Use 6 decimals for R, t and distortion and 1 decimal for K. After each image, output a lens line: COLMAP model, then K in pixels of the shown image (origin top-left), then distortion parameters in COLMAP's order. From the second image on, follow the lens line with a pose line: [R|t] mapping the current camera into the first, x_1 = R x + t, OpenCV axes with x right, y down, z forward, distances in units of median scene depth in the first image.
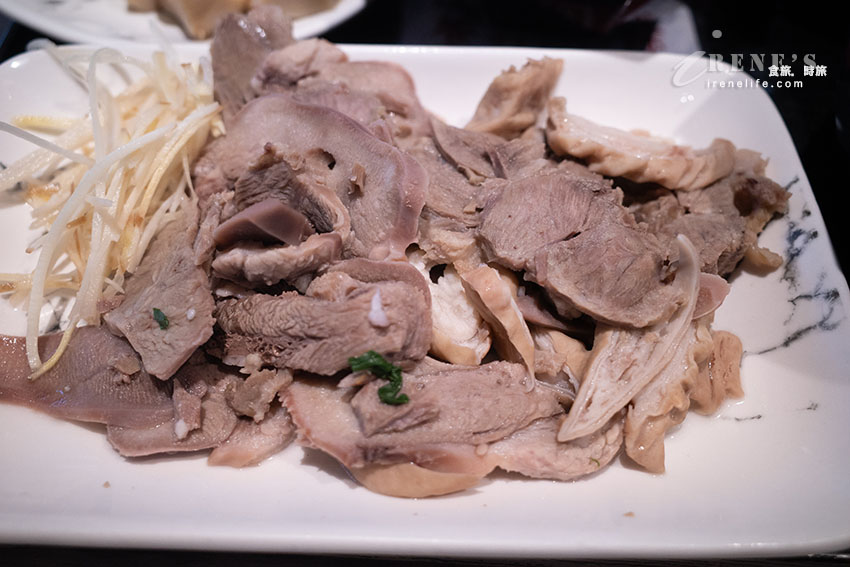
lens RADIAL K [[692.4, 0, 425.0], [0, 692.4, 283.5], [0, 0, 1]] dist [-0.007767, 0.008125]
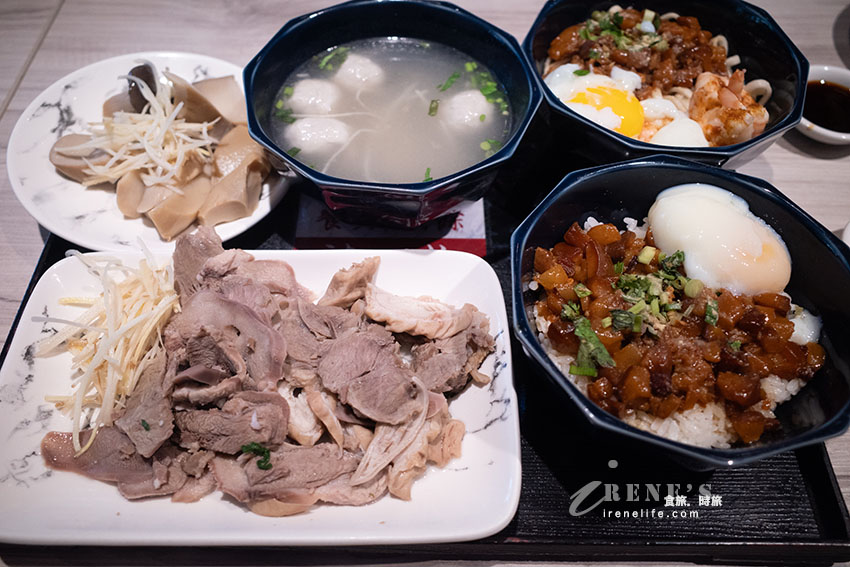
lens RADIAL K [[692.4, 0, 425.0], [0, 692.4, 283.5], [0, 0, 1]] dist [-0.007767, 0.008125]
pose [[0.999716, -0.023165, 0.005670, 0.371727], [0.023259, 0.999581, -0.017211, -0.277903], [-0.005269, 0.017338, 0.999836, -0.881211]]
